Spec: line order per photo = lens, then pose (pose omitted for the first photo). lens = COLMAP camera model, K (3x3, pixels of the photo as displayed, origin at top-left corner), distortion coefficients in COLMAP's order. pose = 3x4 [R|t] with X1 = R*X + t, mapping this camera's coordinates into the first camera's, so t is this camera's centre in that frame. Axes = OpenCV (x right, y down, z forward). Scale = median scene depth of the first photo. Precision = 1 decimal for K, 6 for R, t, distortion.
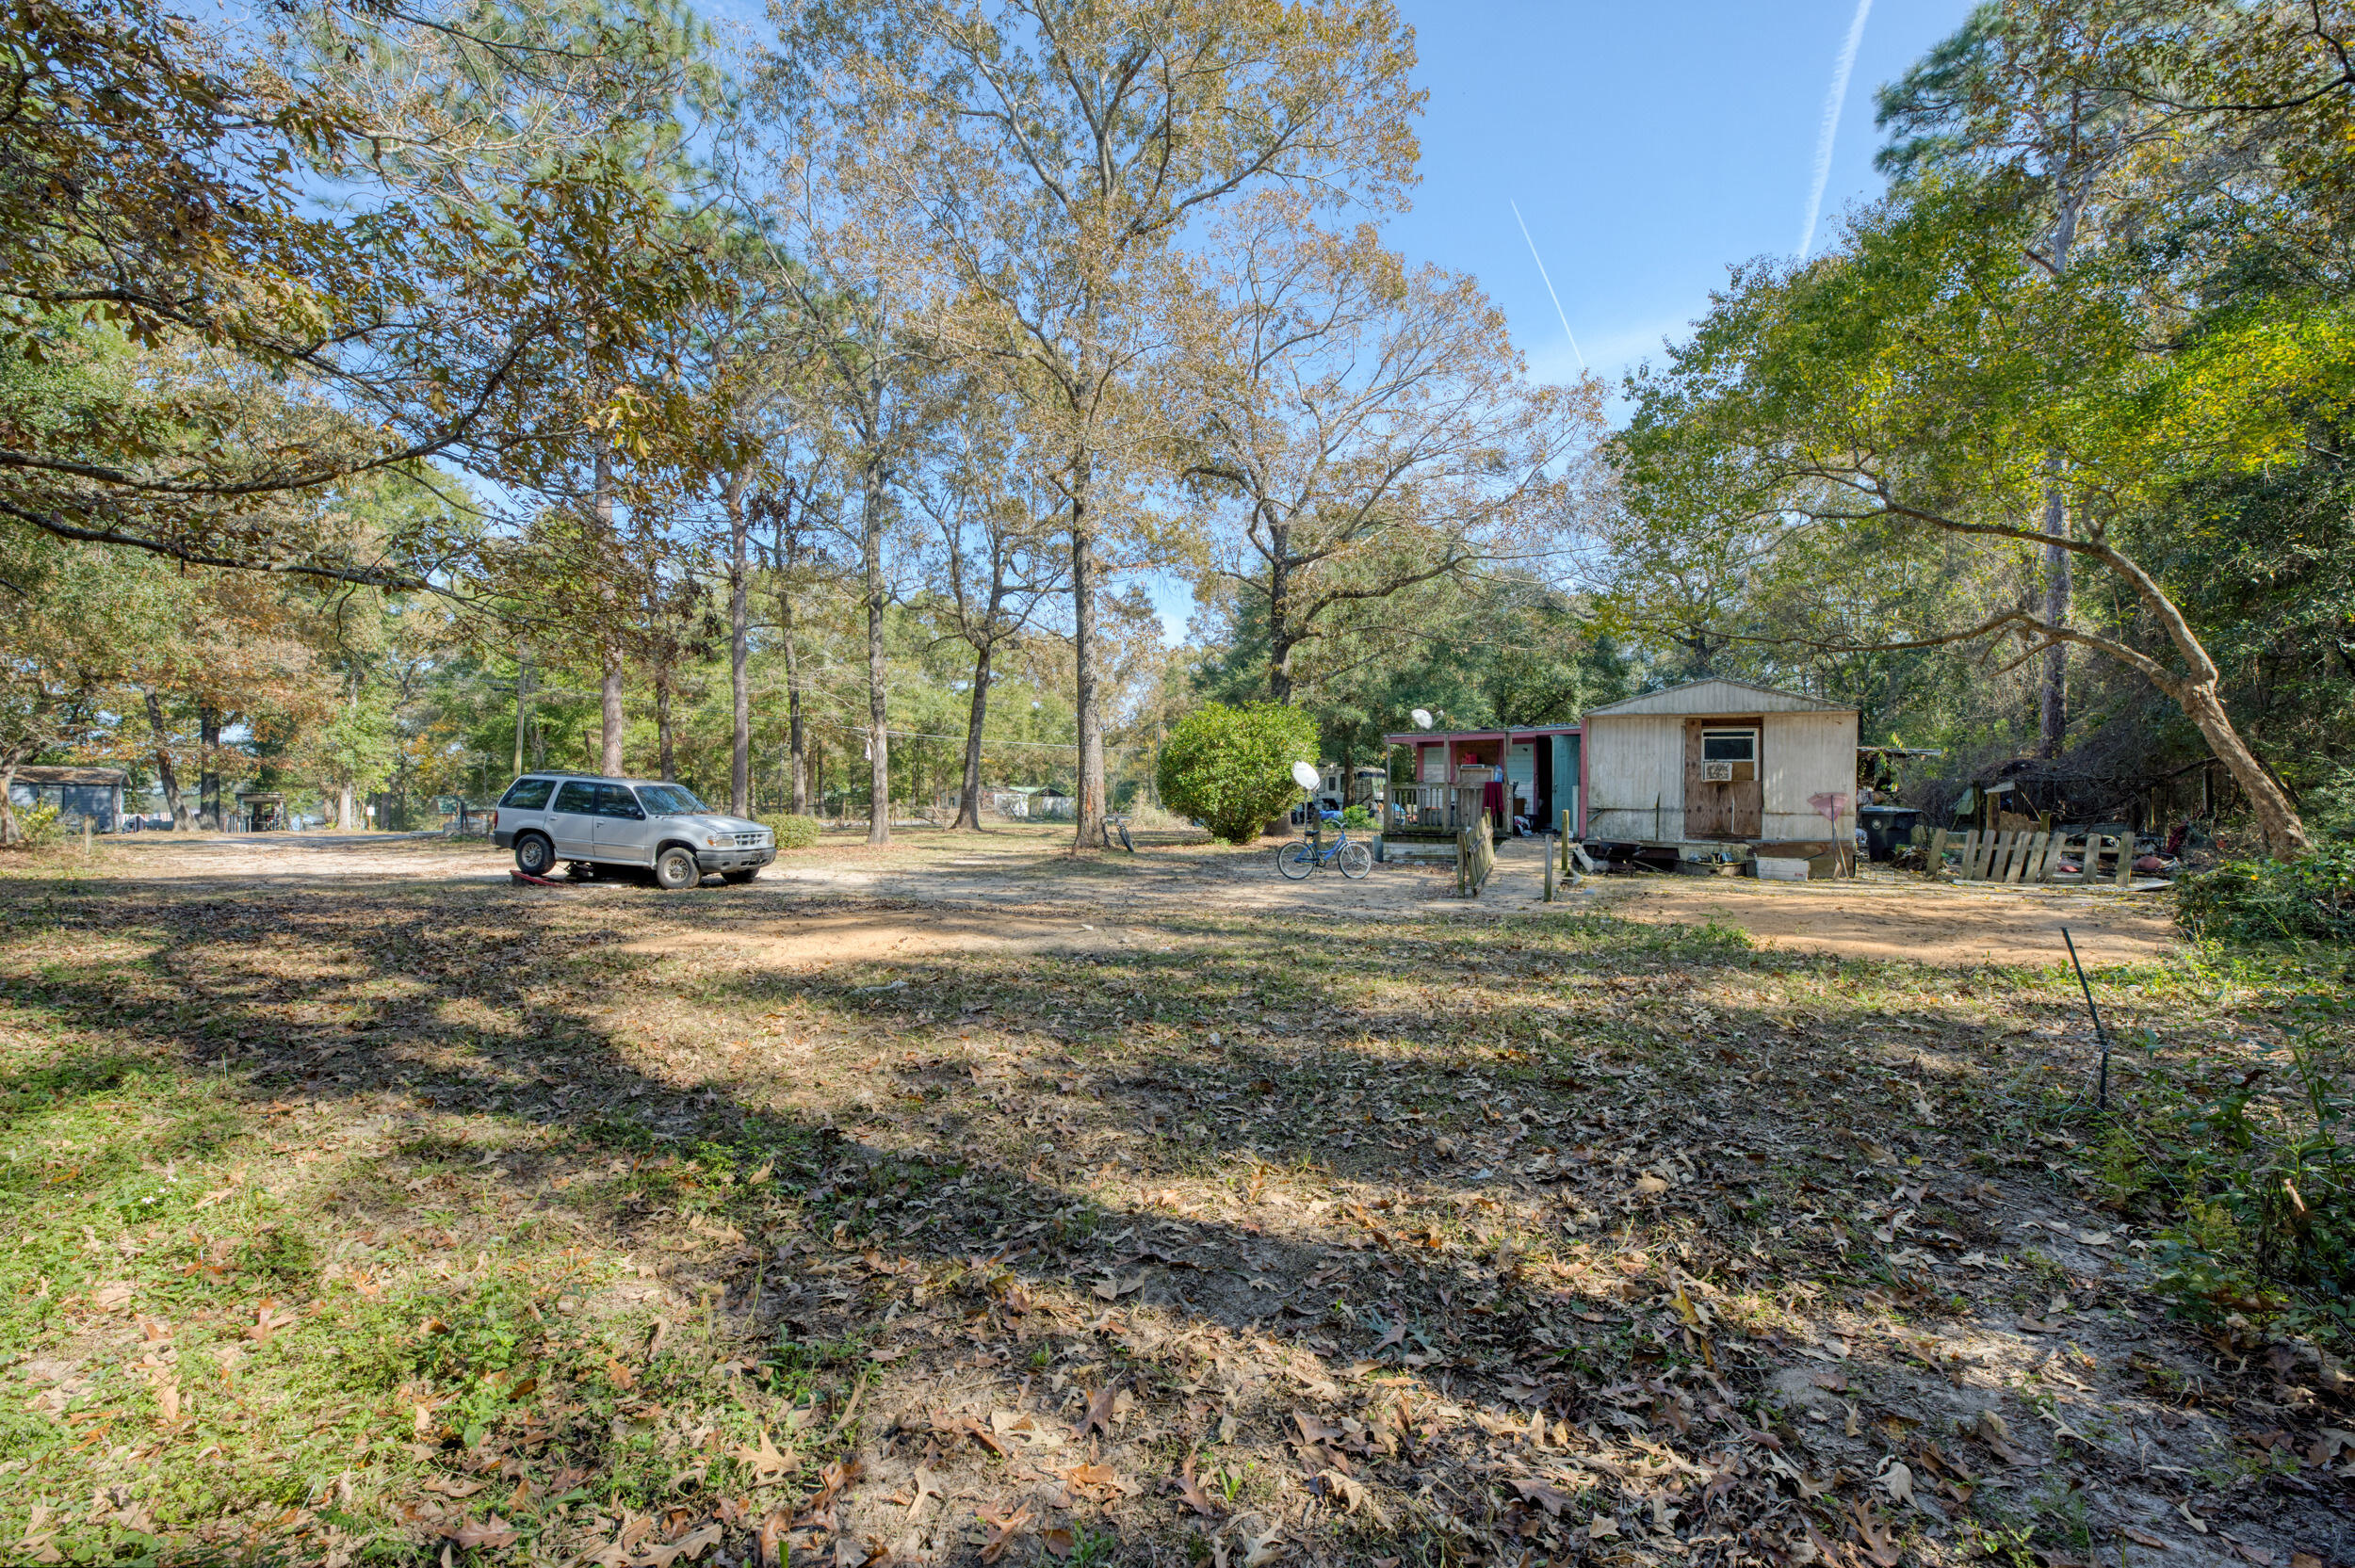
lens RADIAL K [[1126.1, 0, 1187.8], [0, 1126.1, 780.0], [0, 0, 1]] dist [0.003505, 0.000154]
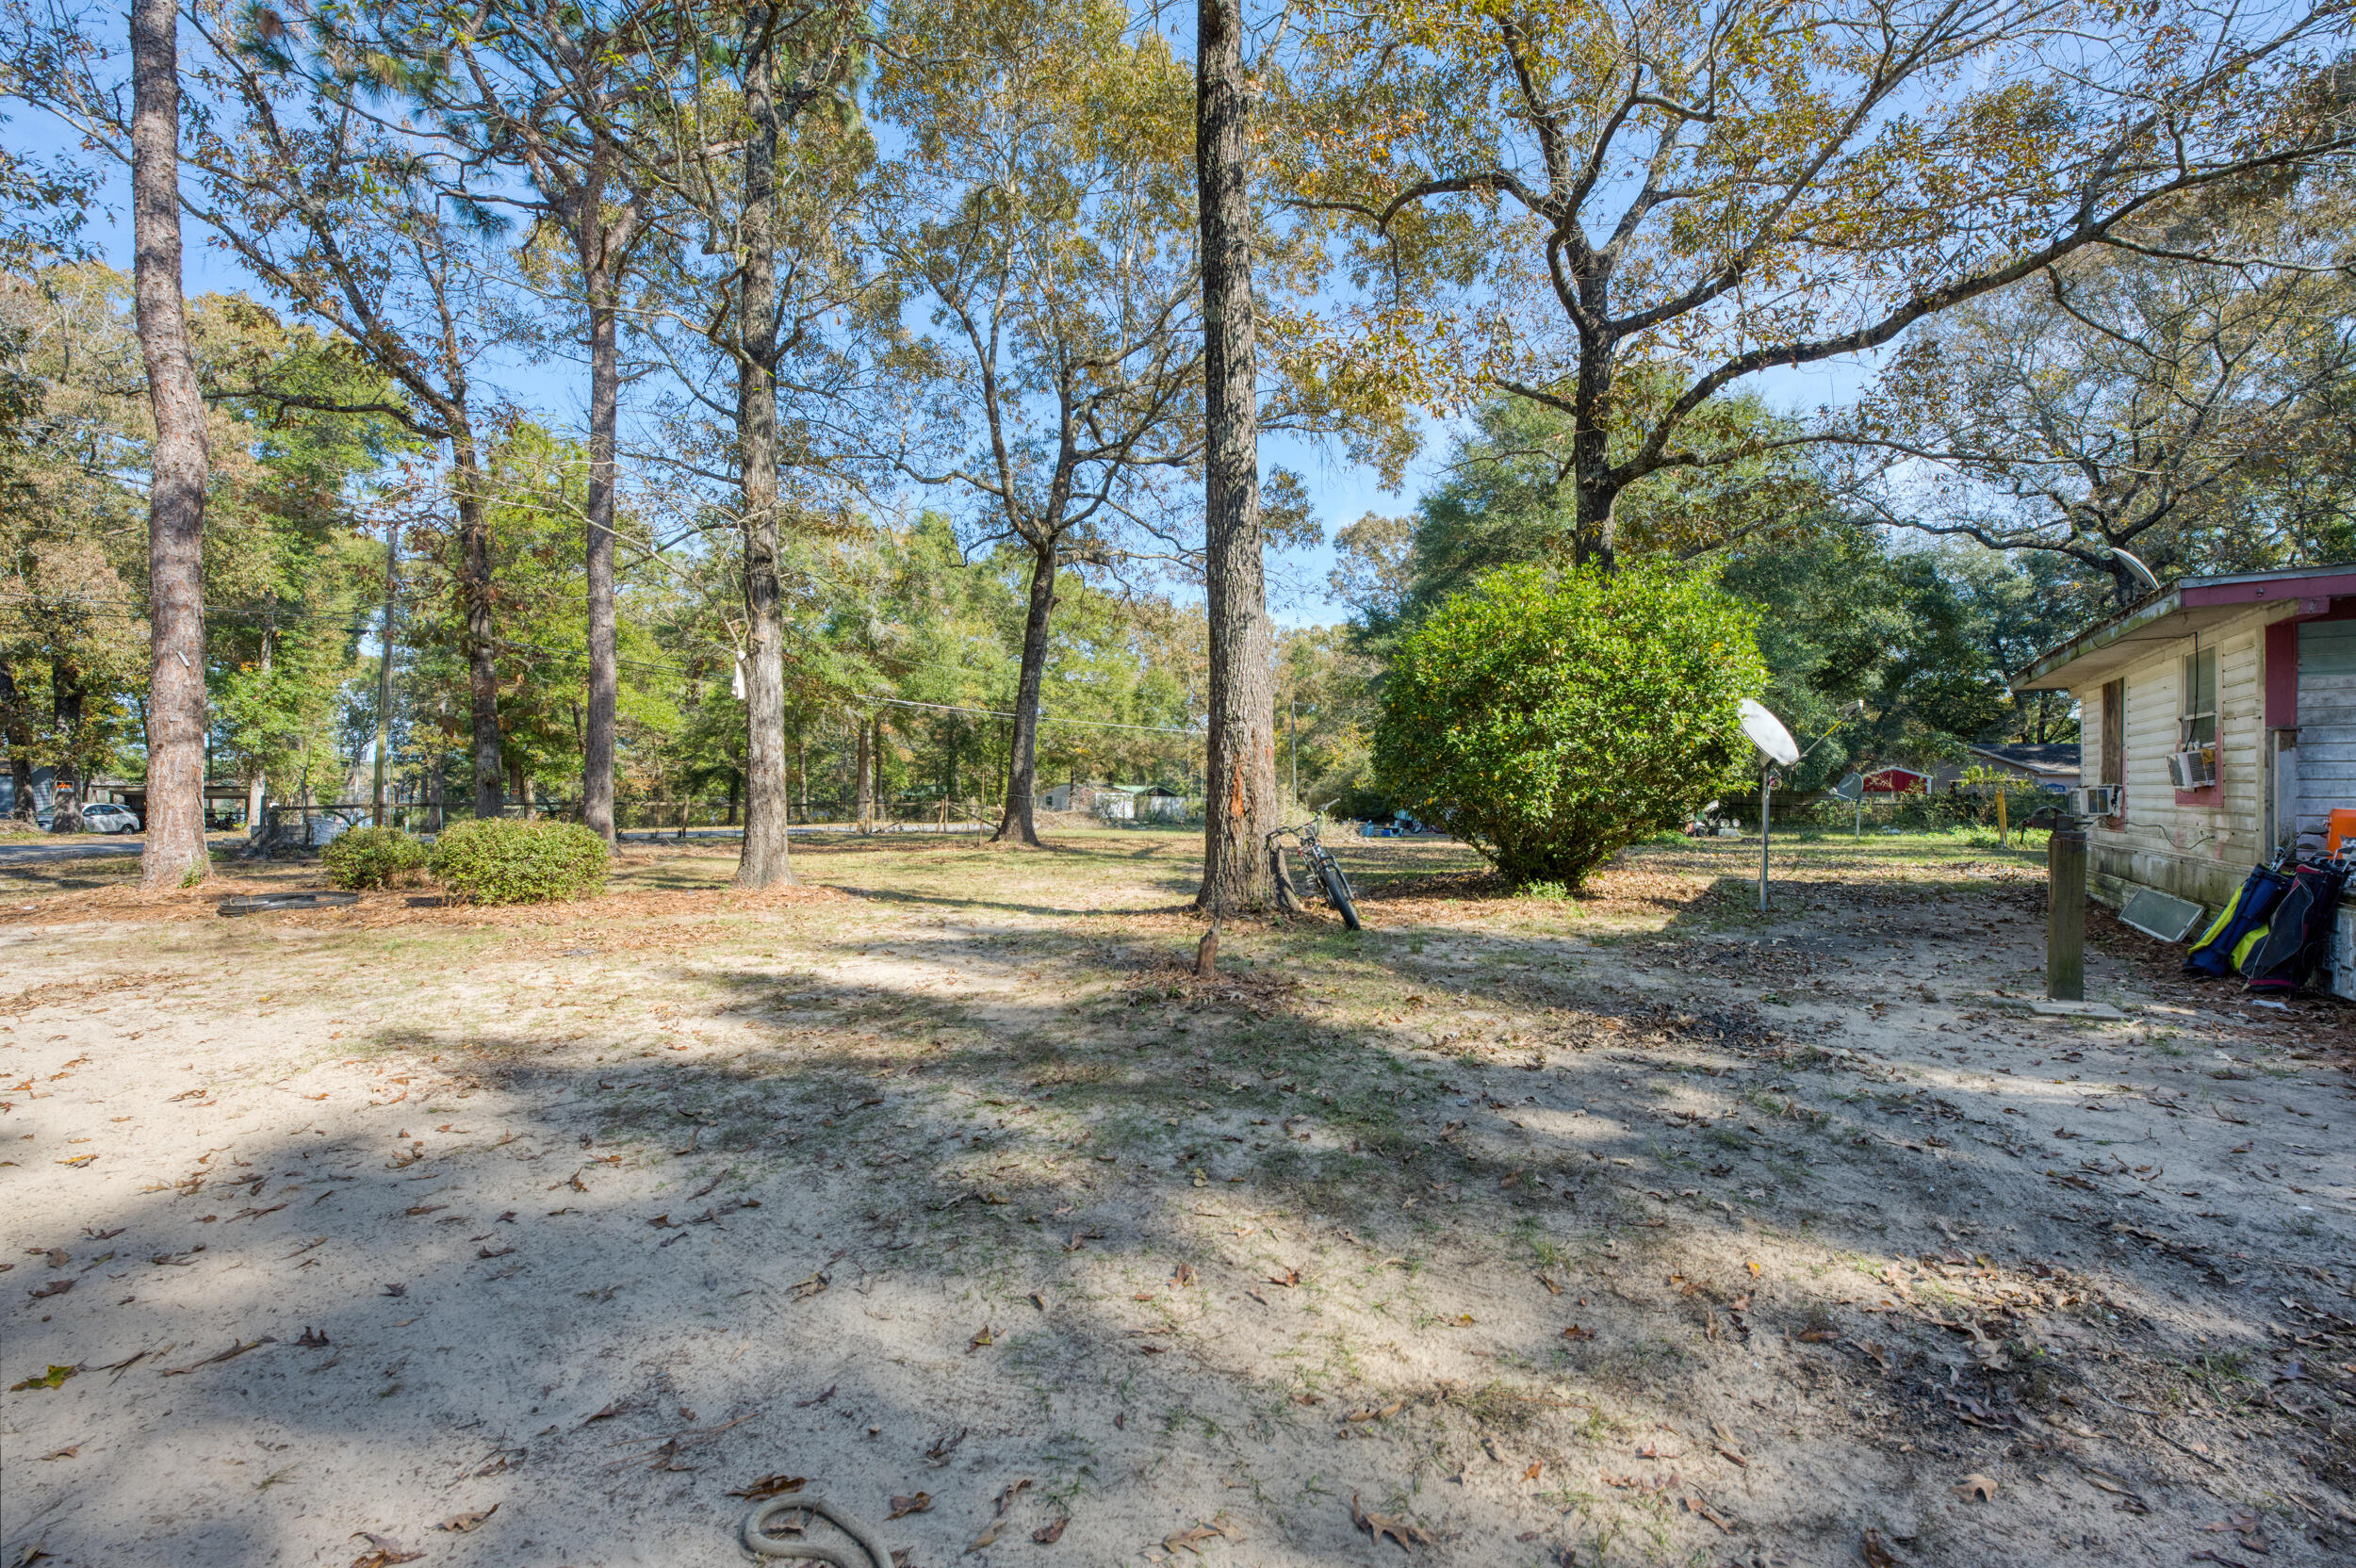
lens RADIAL K [[1126.7, 0, 1183.2], [0, 1126.7, 783.1], [0, 0, 1]] dist [0.003505, 0.000154]
pose [[0.994789, 0.003106, -0.101911, -0.043413], [-0.002983, 0.999995, 0.001353, 0.010346], [0.101914, -0.001042, 0.994793, 0.403750]]
